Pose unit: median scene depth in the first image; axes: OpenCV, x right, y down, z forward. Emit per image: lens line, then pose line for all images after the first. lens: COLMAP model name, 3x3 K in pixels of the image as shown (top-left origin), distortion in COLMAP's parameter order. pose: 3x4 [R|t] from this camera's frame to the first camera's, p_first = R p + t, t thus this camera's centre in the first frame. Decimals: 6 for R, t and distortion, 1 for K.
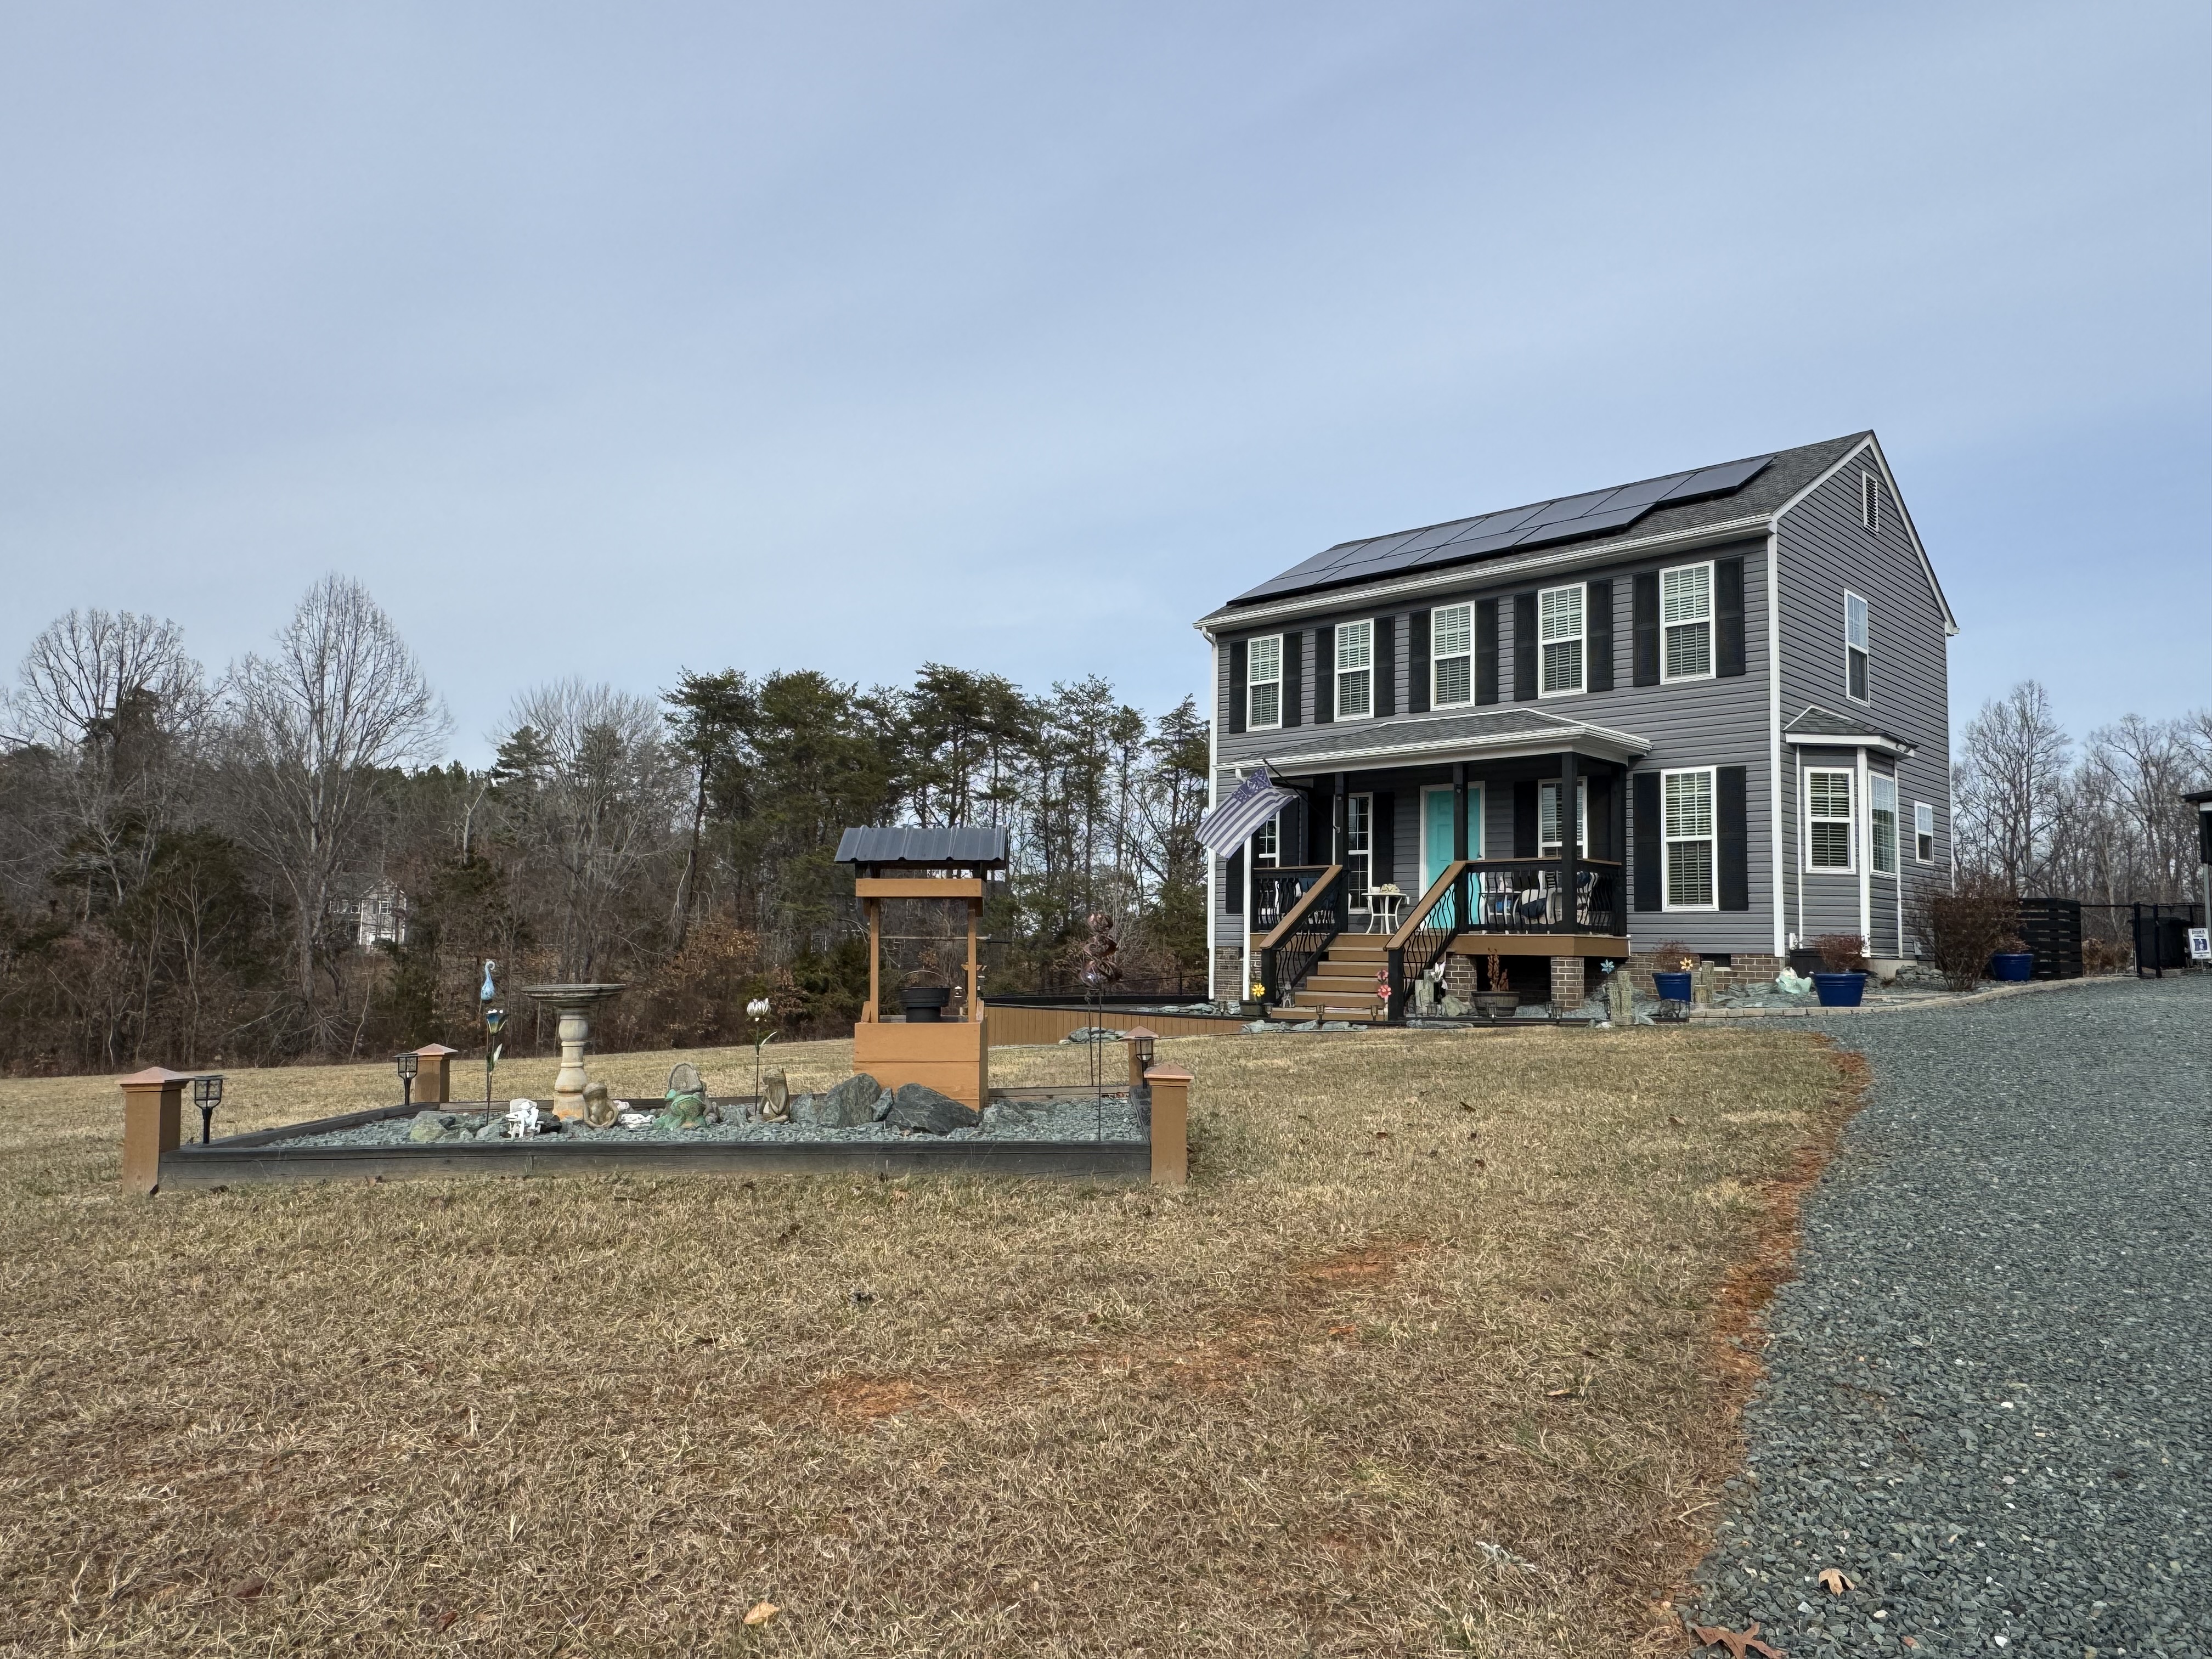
lens RADIAL K [[1497.5, 0, 1101.0], [0, 1497.5, 821.3], [0, 0, 1]] dist [-0.000778, 0.000402]
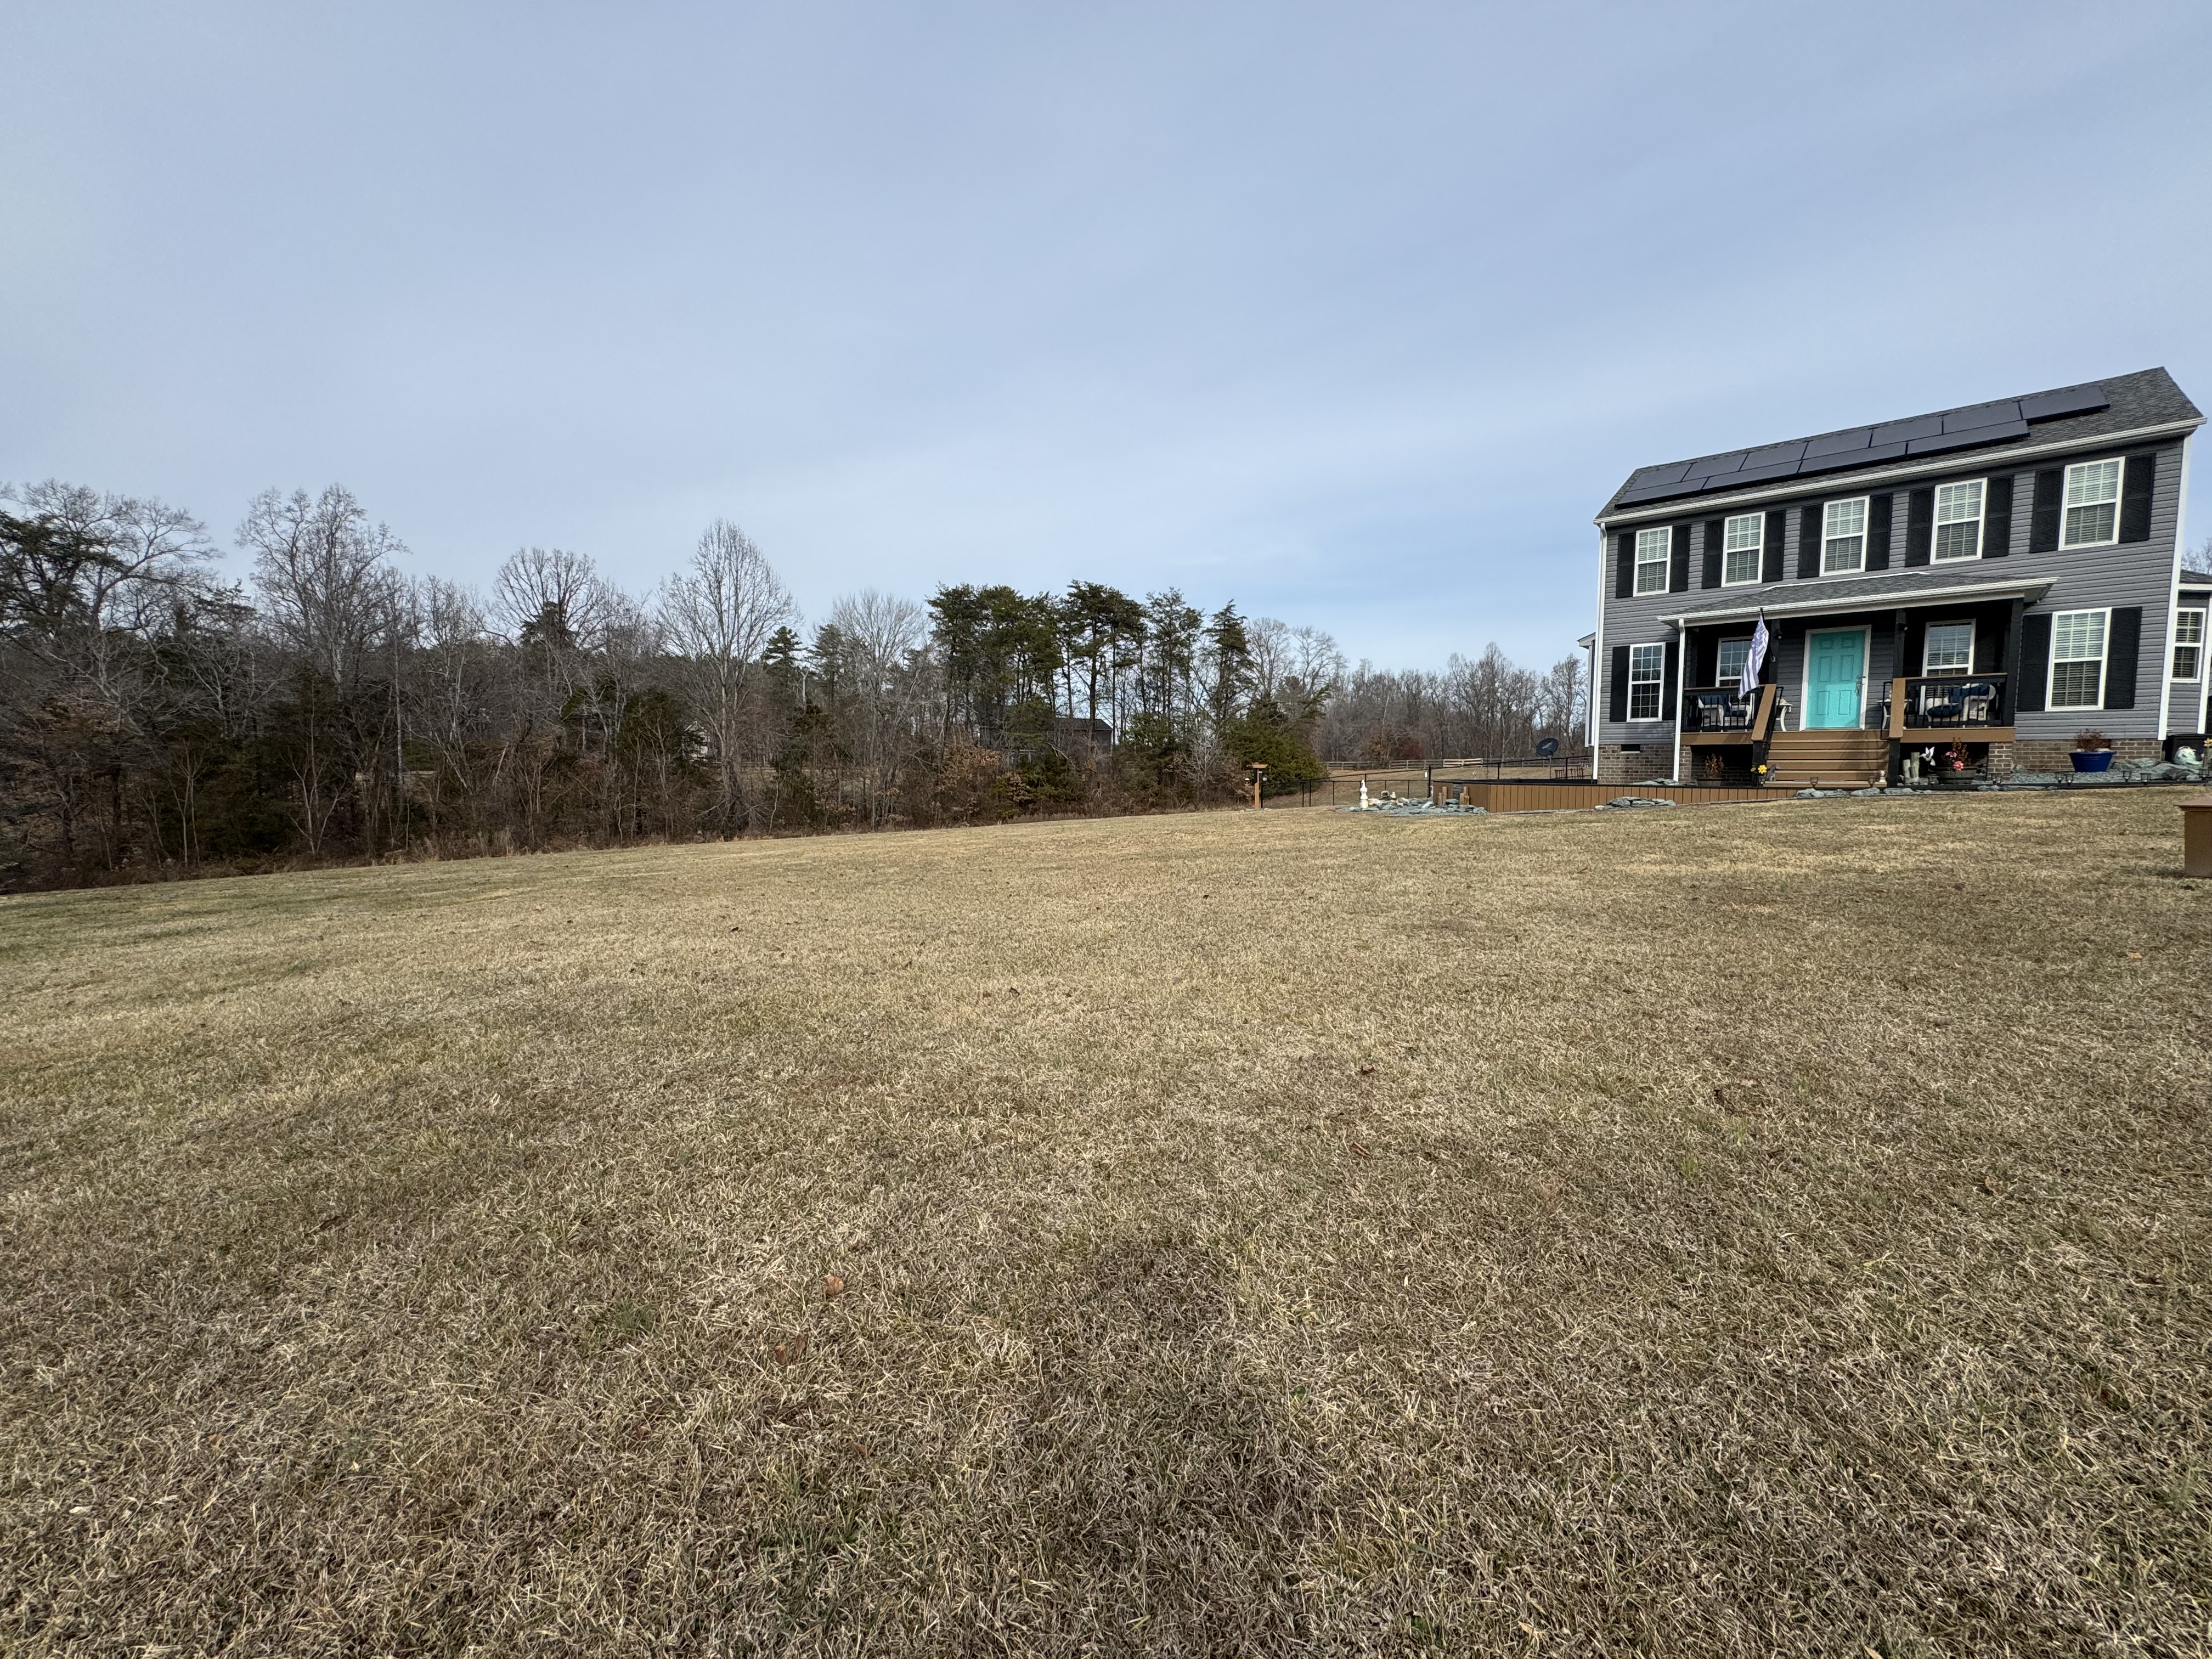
lens RADIAL K [[881.3, 0, 1107.5], [0, 881.3, 824.4], [0, 0, 1]] dist [-0.002306, 0.000864]
pose [[0.999222, -0.016681, 0.035746, -0.135673], [0.010936, 0.987810, 0.155280, 0.006235], [-0.037900, -0.154768, 0.987224, 0.041018]]
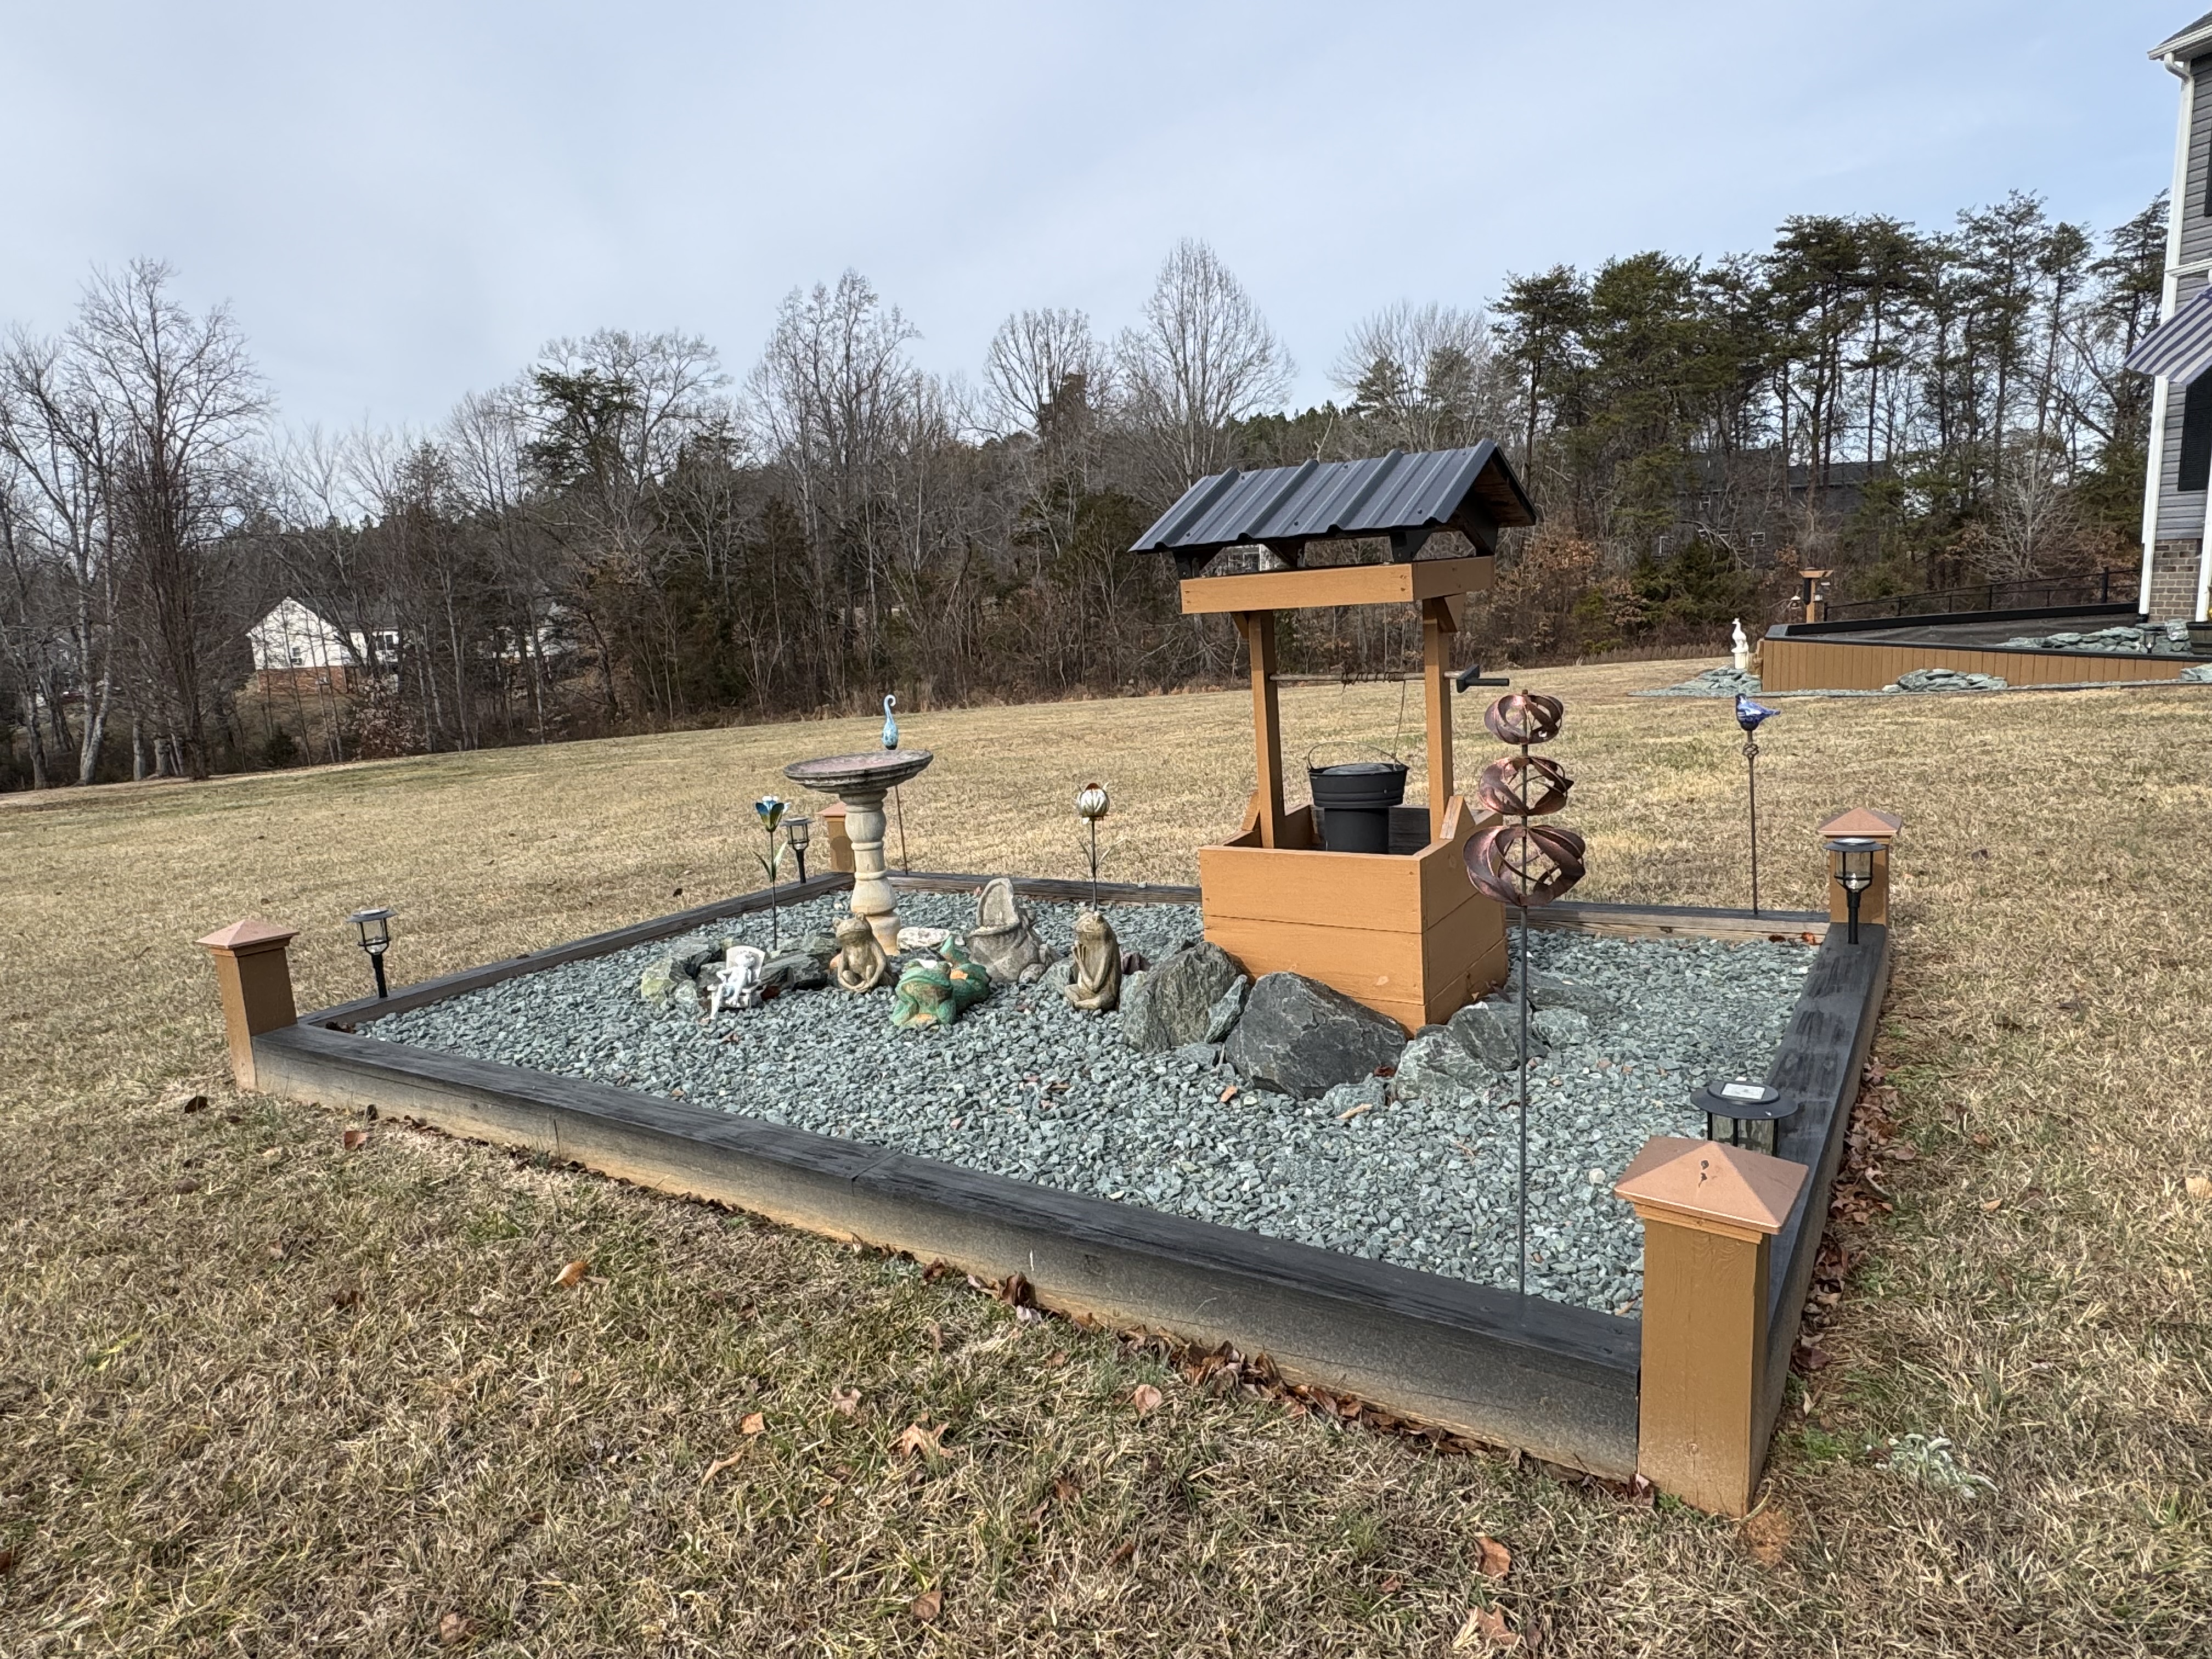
lens RADIAL K [[1365.2, 0, 1101.3], [0, 1365.2, 824.4], [0, 0, 1]] dist [-0.006437, 0.004962]
pose [[0.831240, 0.040123, -0.554463, 0.007196], [0.113839, 0.963970, 0.240421, 0.000298], [0.544133, -0.262967, 0.796723, 0.051688]]
